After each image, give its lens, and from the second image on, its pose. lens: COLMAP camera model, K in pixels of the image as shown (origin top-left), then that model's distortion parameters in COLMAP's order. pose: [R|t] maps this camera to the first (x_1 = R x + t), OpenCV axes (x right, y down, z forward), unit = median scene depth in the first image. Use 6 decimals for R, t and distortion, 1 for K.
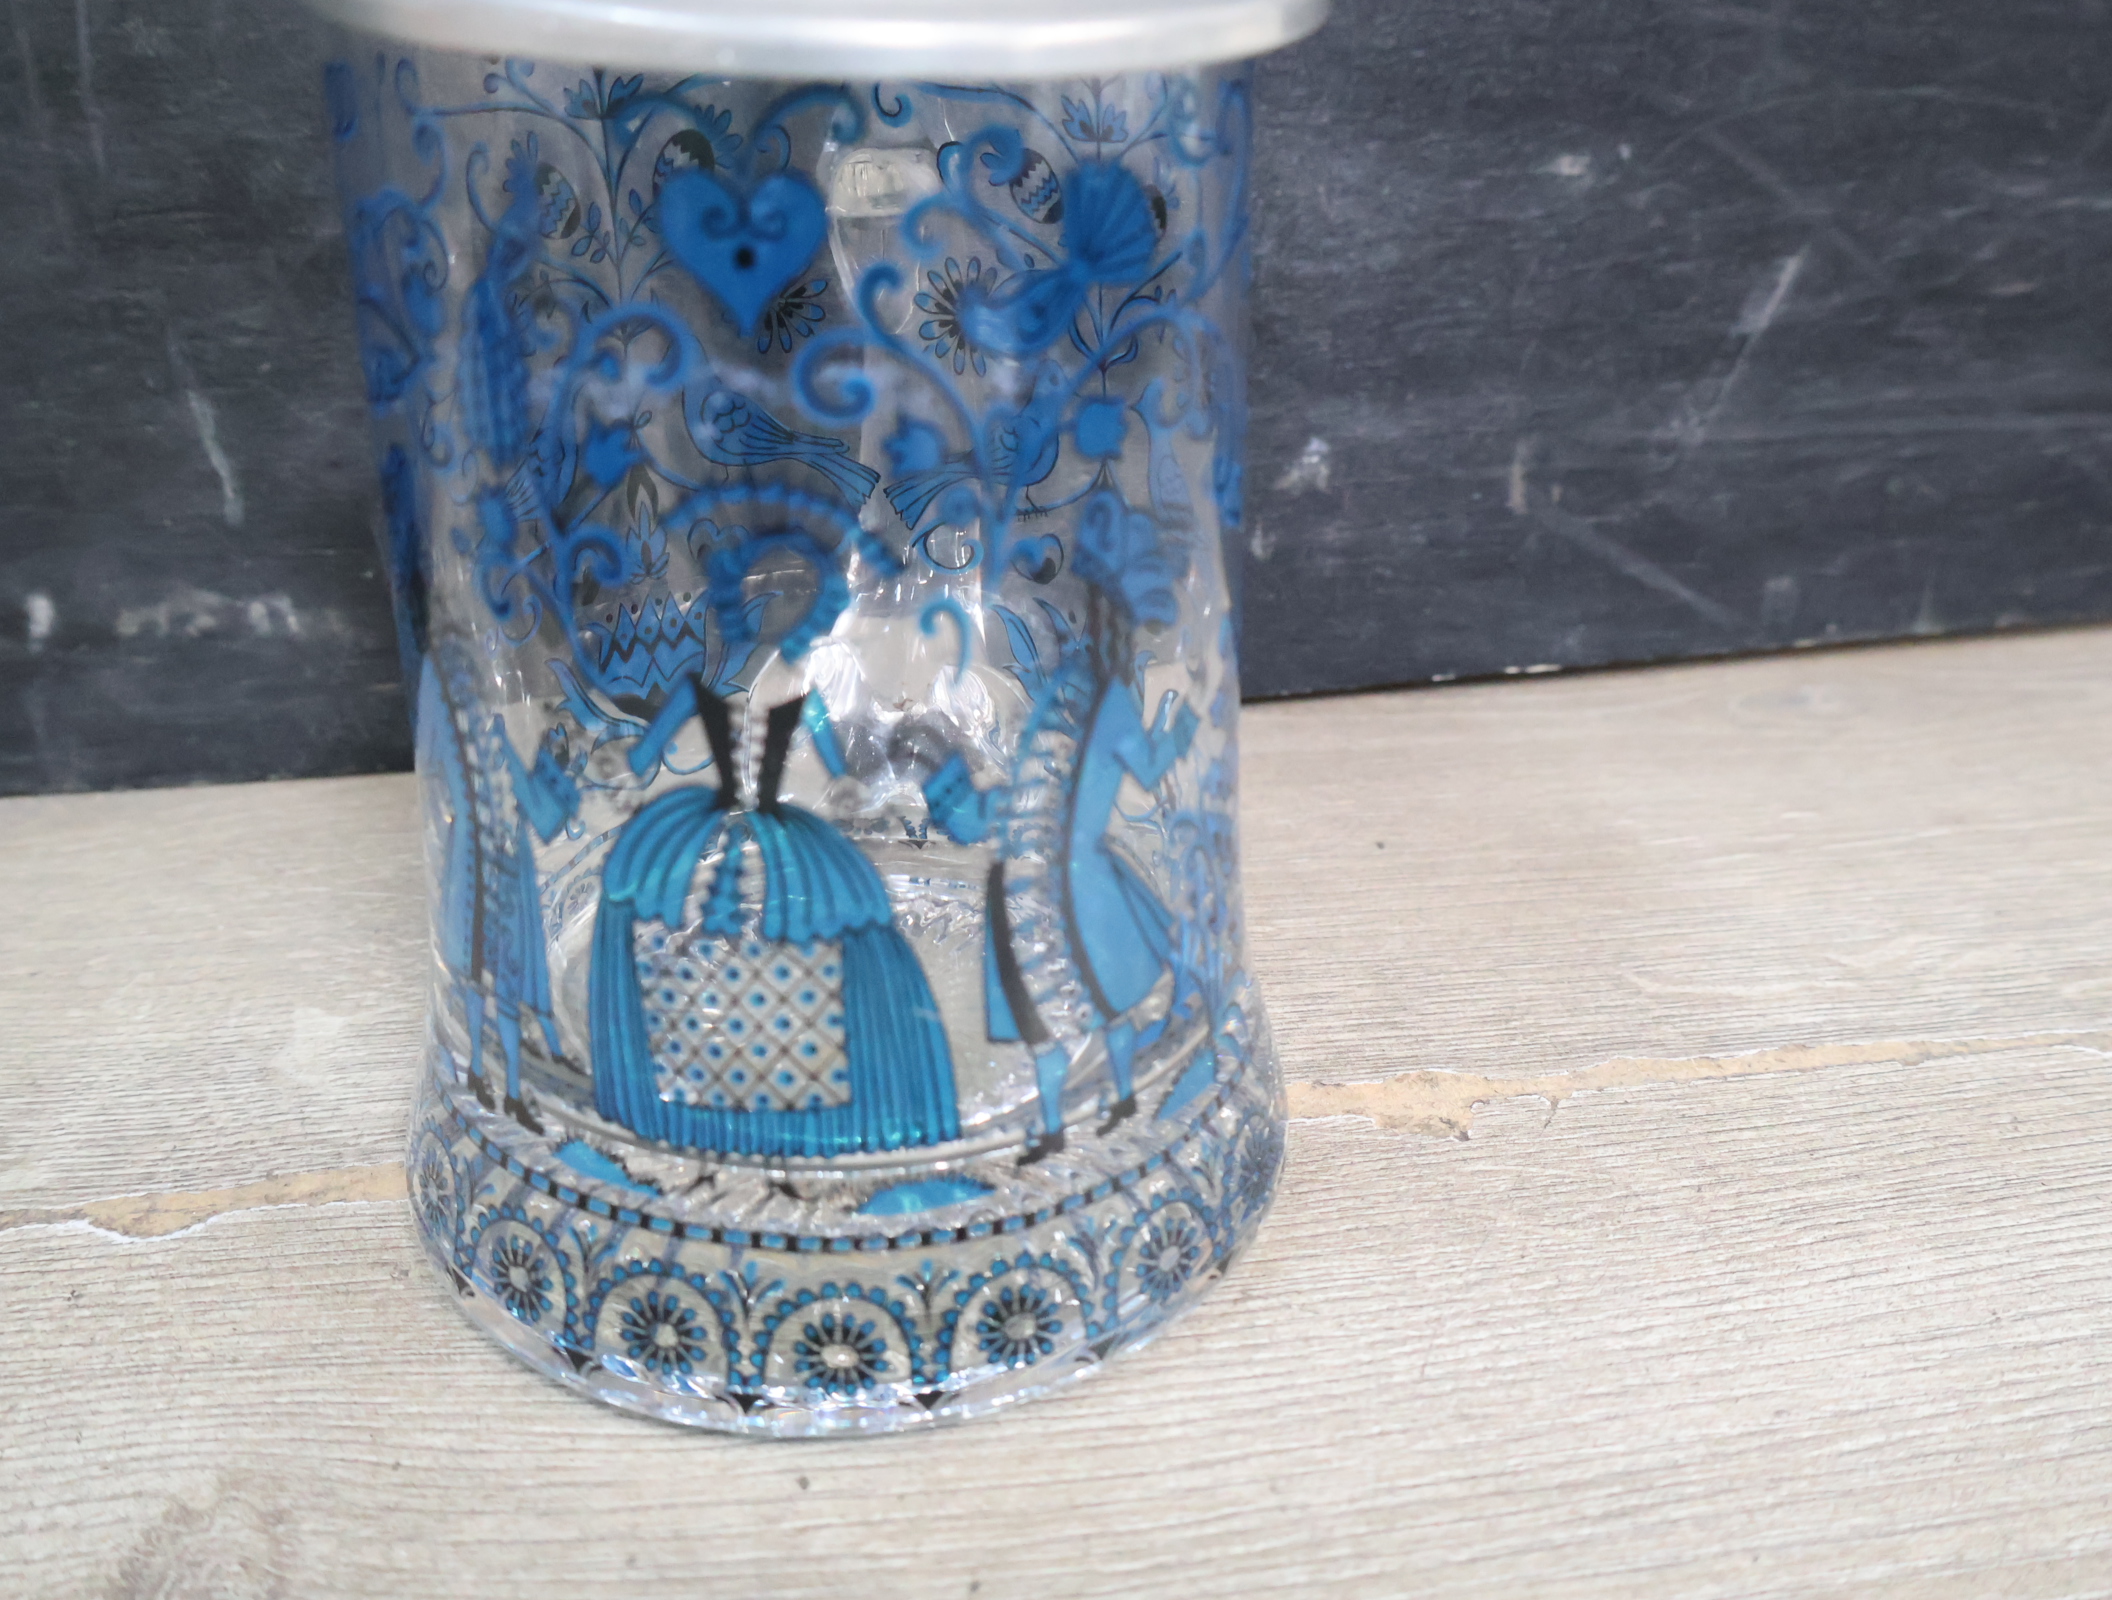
lens RADIAL K [[2114.5, 0, 1045.0], [0, 2114.5, 805.6], [0, 0, 1]] dist [0.020872, 0.000000]
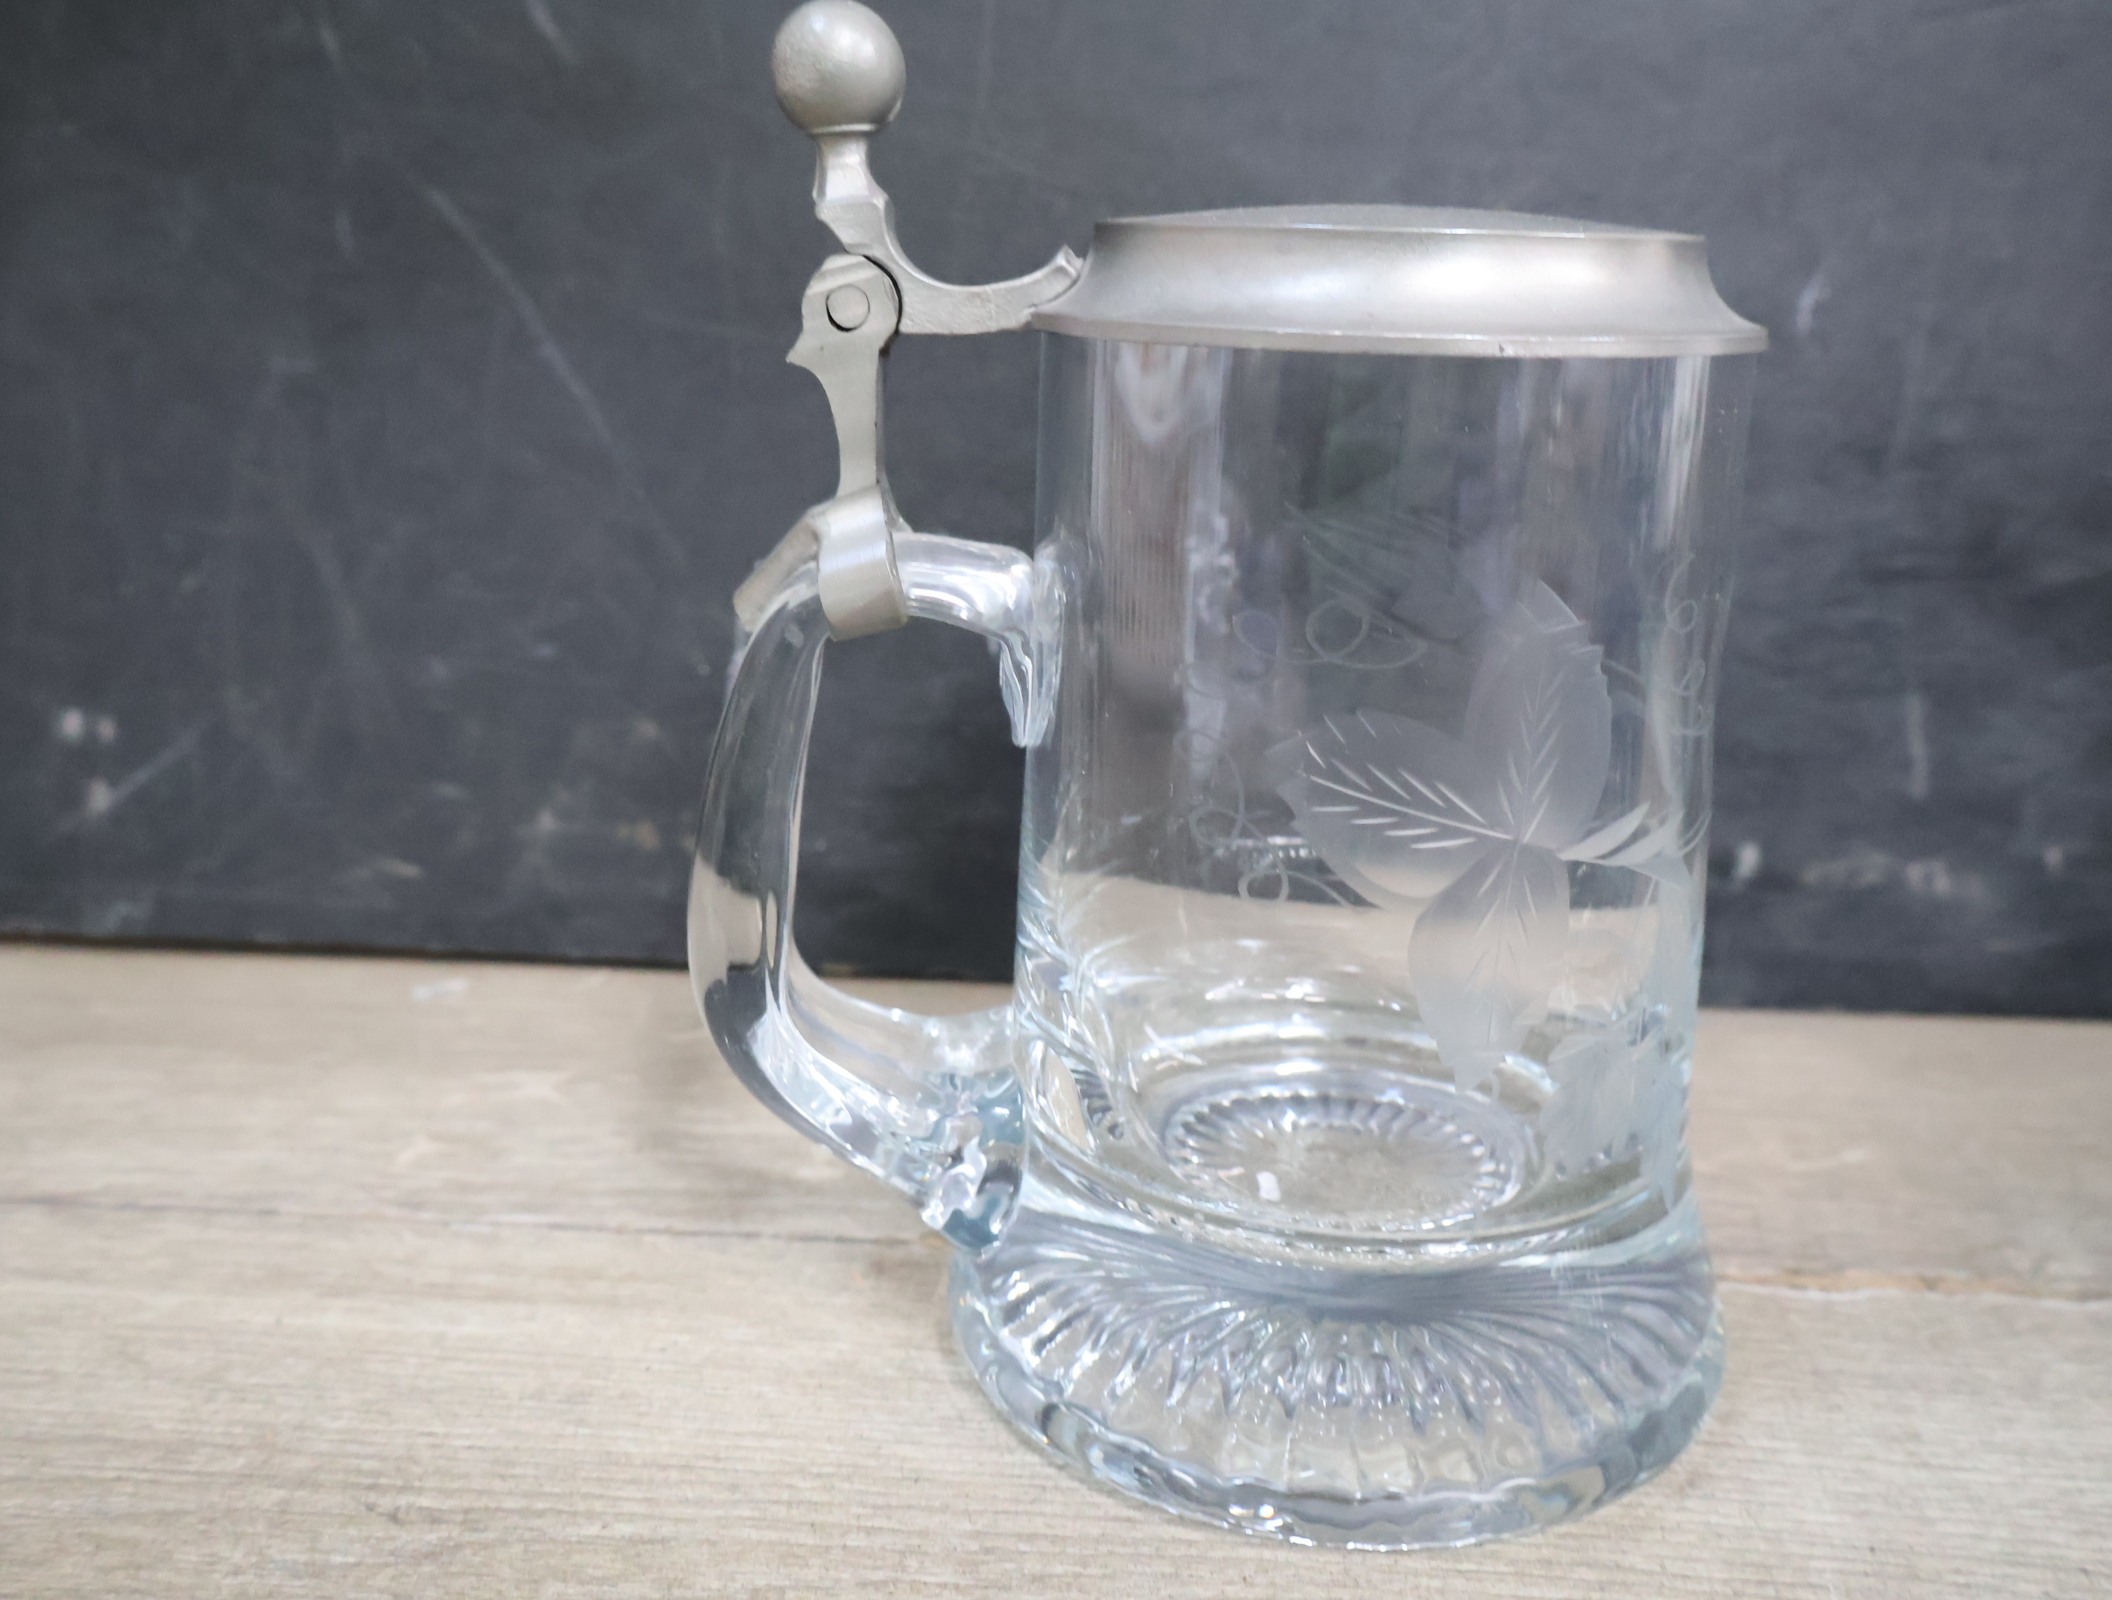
lens RADIAL K [[2114.5, 0, 1042.1], [0, 2114.5, 792.1], [0, 0, 1]] dist [0.020872, 0.000000]
pose [[0.985216, 0.074930, -0.154059, -0.725188], [-0.106159, 0.972832, -0.205739, 0.179308], [0.134457, 0.219052, 0.966404, -0.278601]]
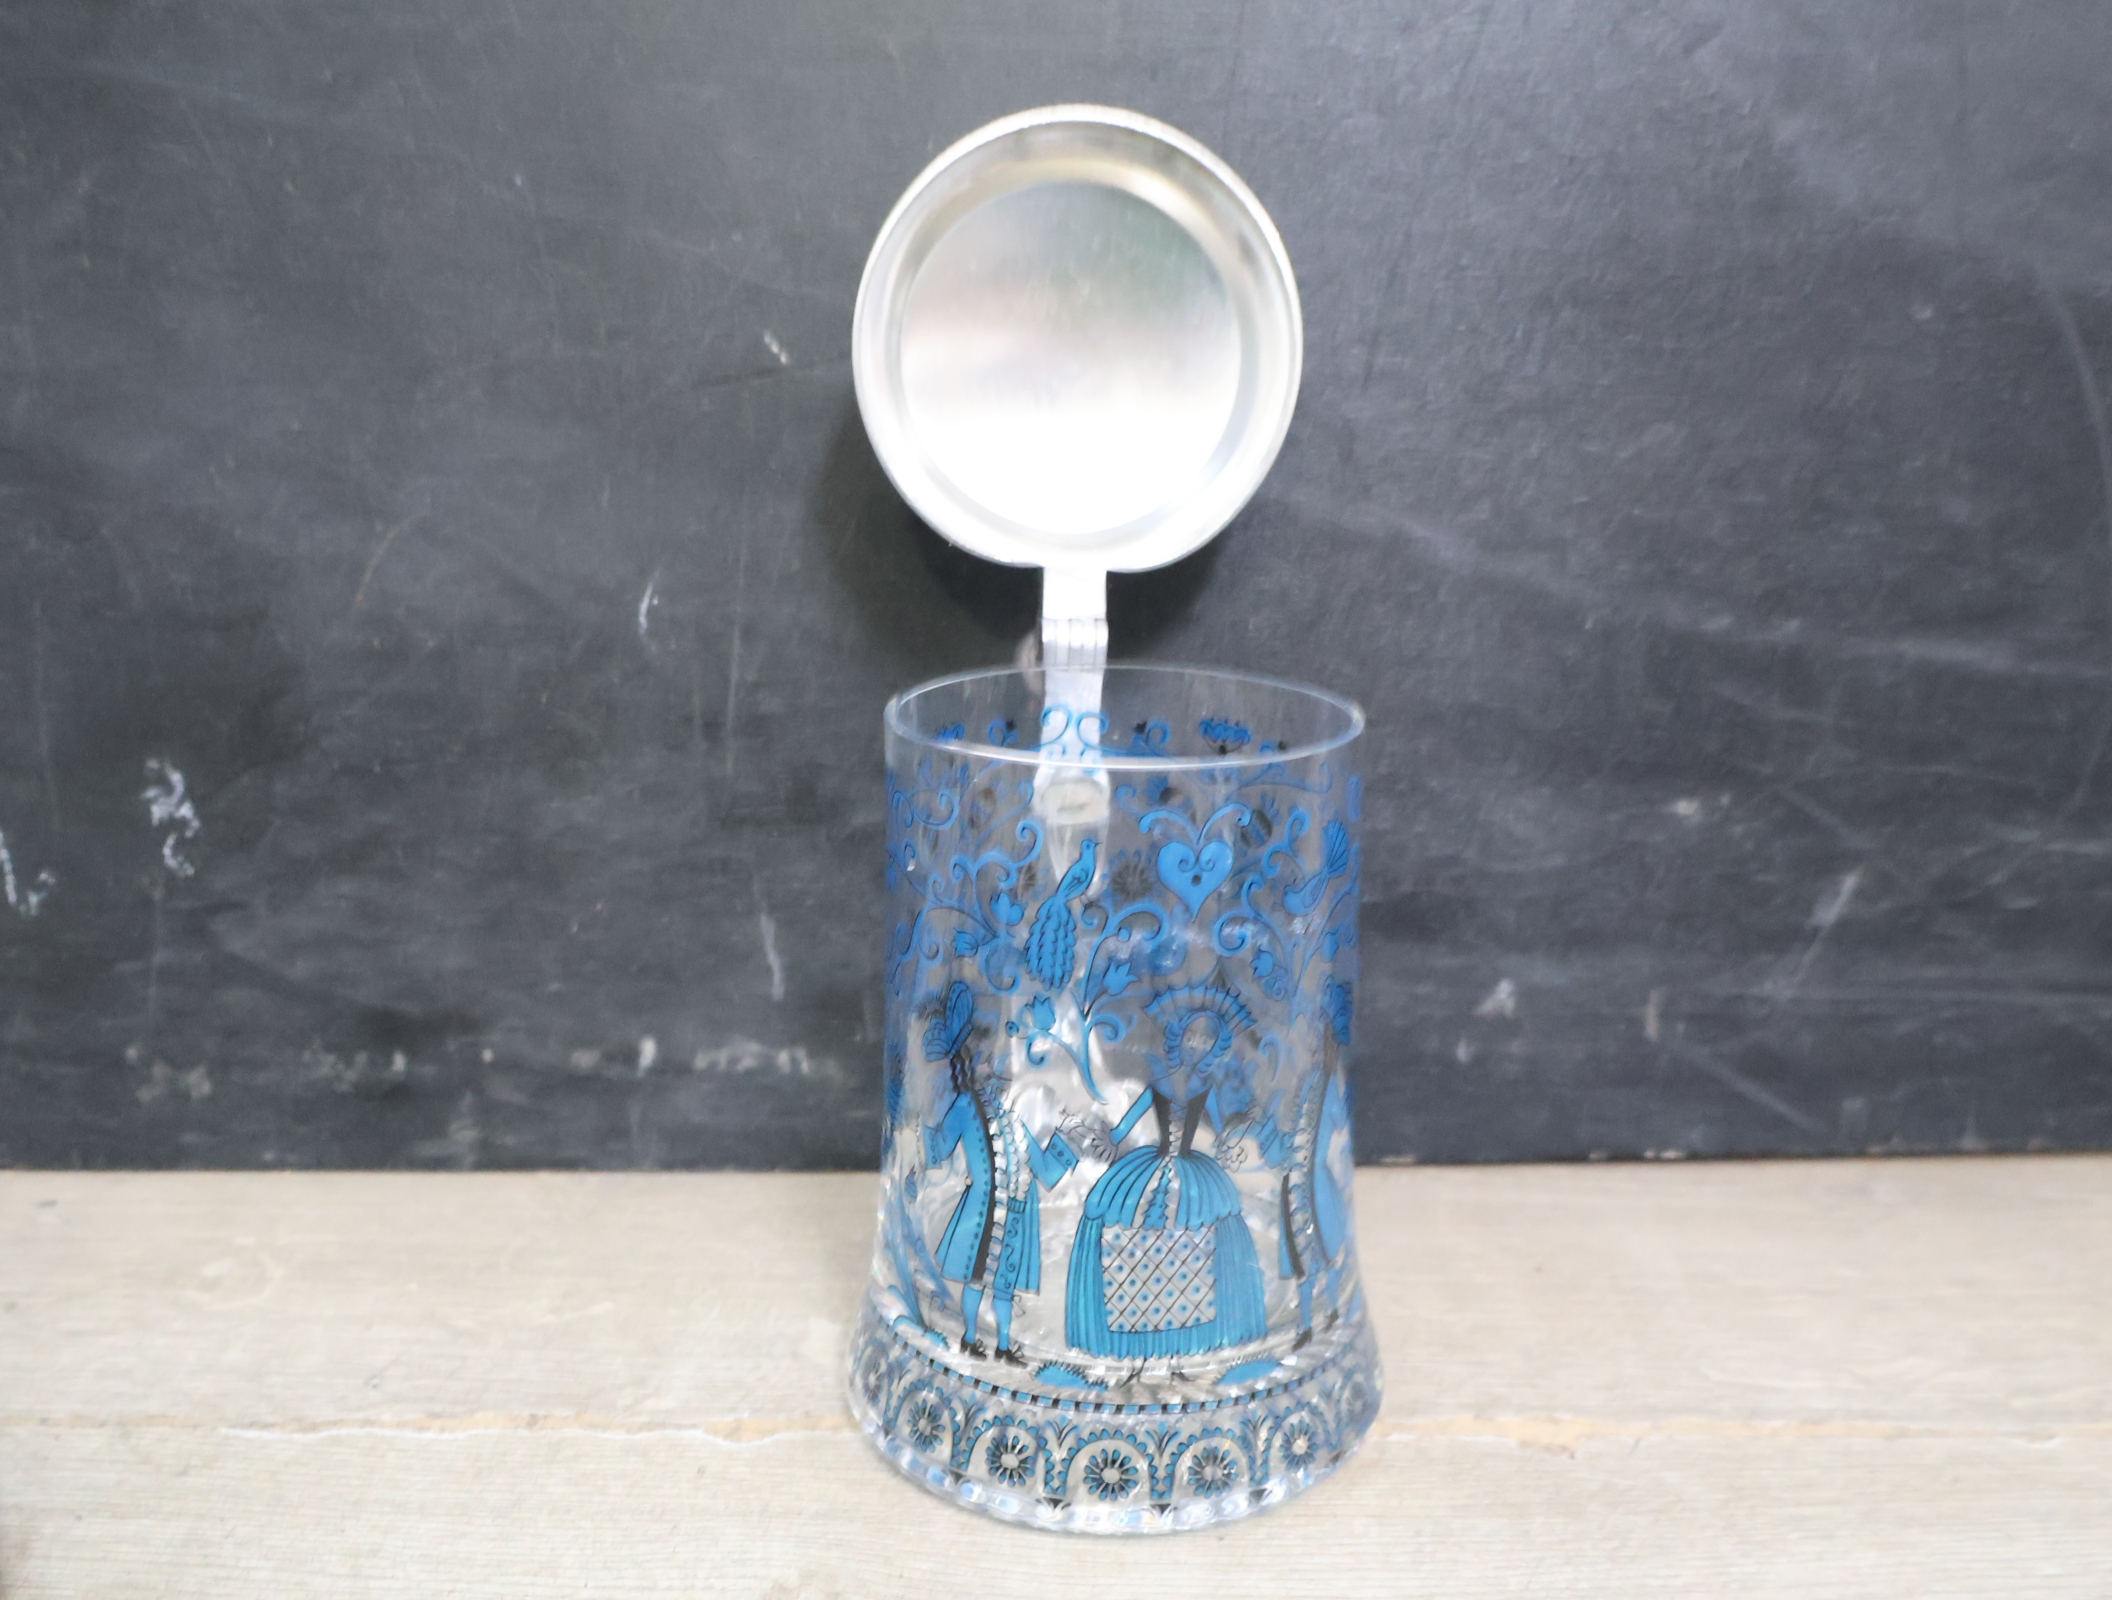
lens RADIAL K [[2114.5, 0, 1039.9], [0, 2114.5, 826.4], [0, 0, 1]] dist [0.020872, 0.000000]
pose [[0.990428, 0.046568, -0.129938, -0.002957], [-0.072412, 0.976726, -0.201899, 0.040662], [0.117512, 0.209376, 0.970749, -0.502251]]
